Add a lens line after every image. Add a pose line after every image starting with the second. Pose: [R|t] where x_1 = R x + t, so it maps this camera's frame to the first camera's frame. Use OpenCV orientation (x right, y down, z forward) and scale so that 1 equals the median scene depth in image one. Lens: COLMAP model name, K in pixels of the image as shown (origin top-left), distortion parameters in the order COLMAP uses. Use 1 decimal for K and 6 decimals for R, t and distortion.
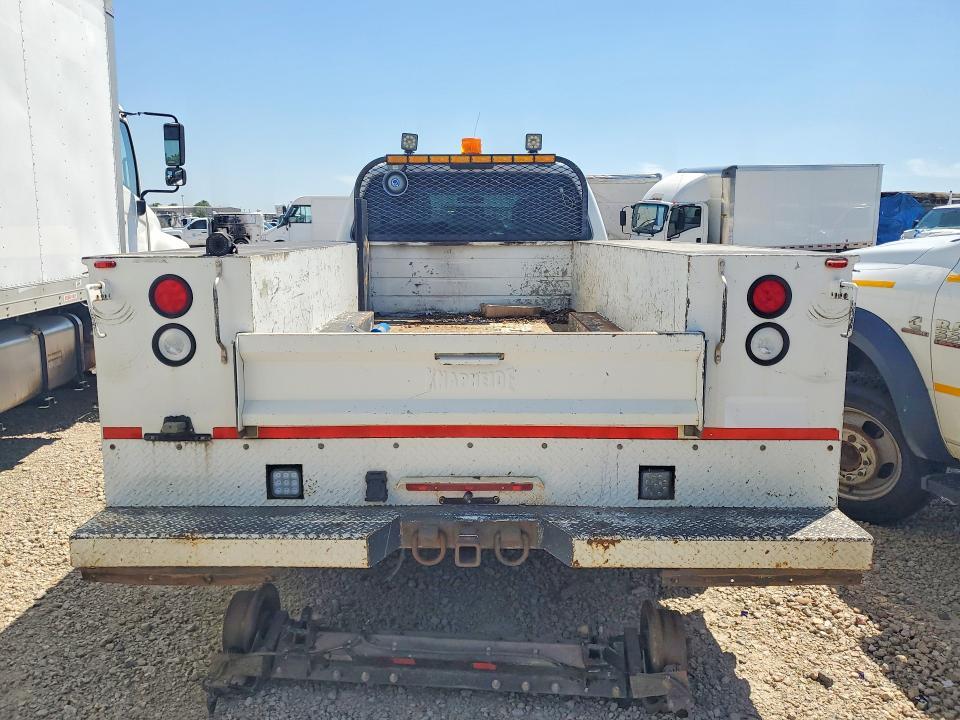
lens RADIAL K [[738.0, 0, 466.9], [0, 738.0, 365.5], [0, 0, 1]] dist [0.023770, 0.006029]
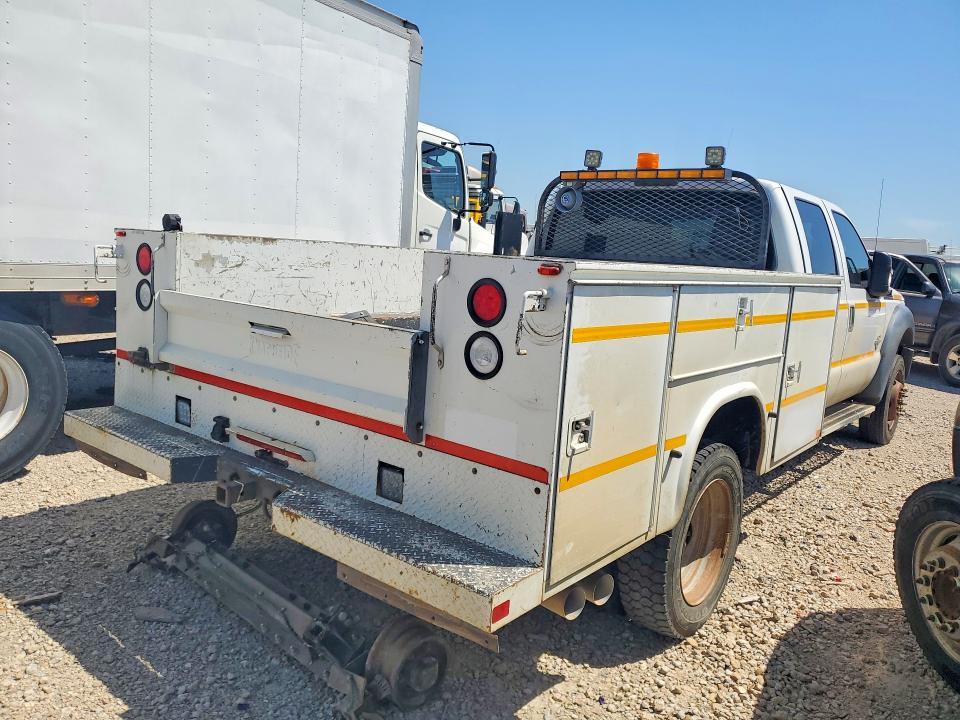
lens RADIAL K [[738.0, 0, 471.2], [0, 738.0, 358.8], [0, 0, 1]] dist [0.023770, 0.006029]
pose [[0.786197, 0.146612, -0.600332, 0.894603], [-0.178066, 0.983993, 0.007114, -0.027653], [0.591766, 0.101306, 0.799719, 0.268885]]
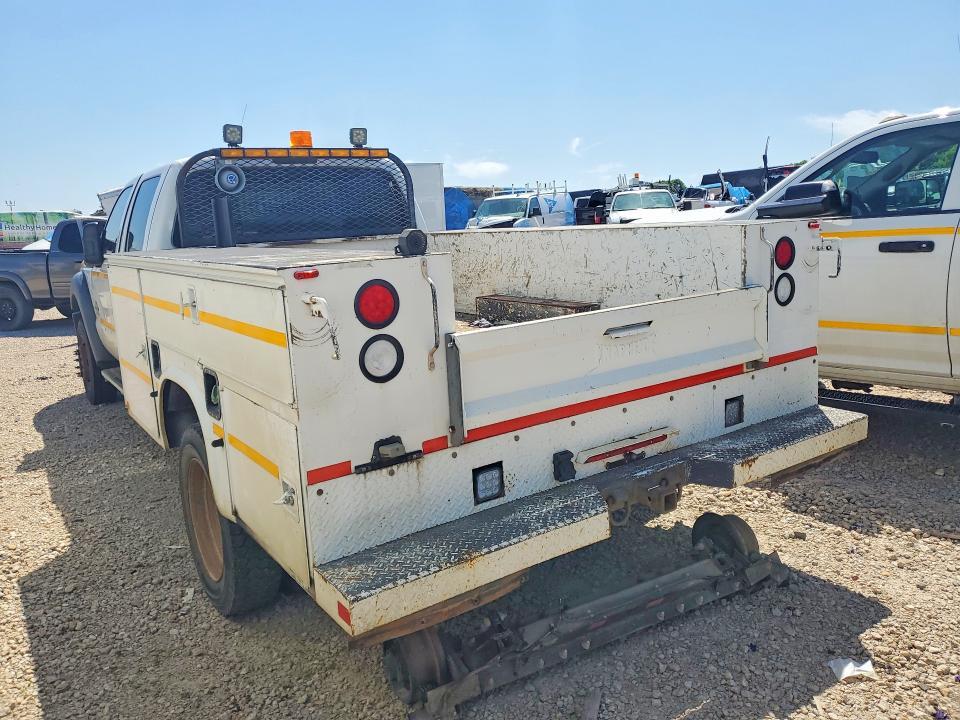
lens RADIAL K [[738.0, 0, 463.4], [0, 738.0, 365.3], [0, 0, 1]] dist [0.023770, 0.006029]
pose [[0.821959, -0.153977, 0.548338, -0.776450], [0.154348, 0.986955, 0.045776, -0.043220], [-0.548234, 0.047009, 0.835003, 0.211088]]
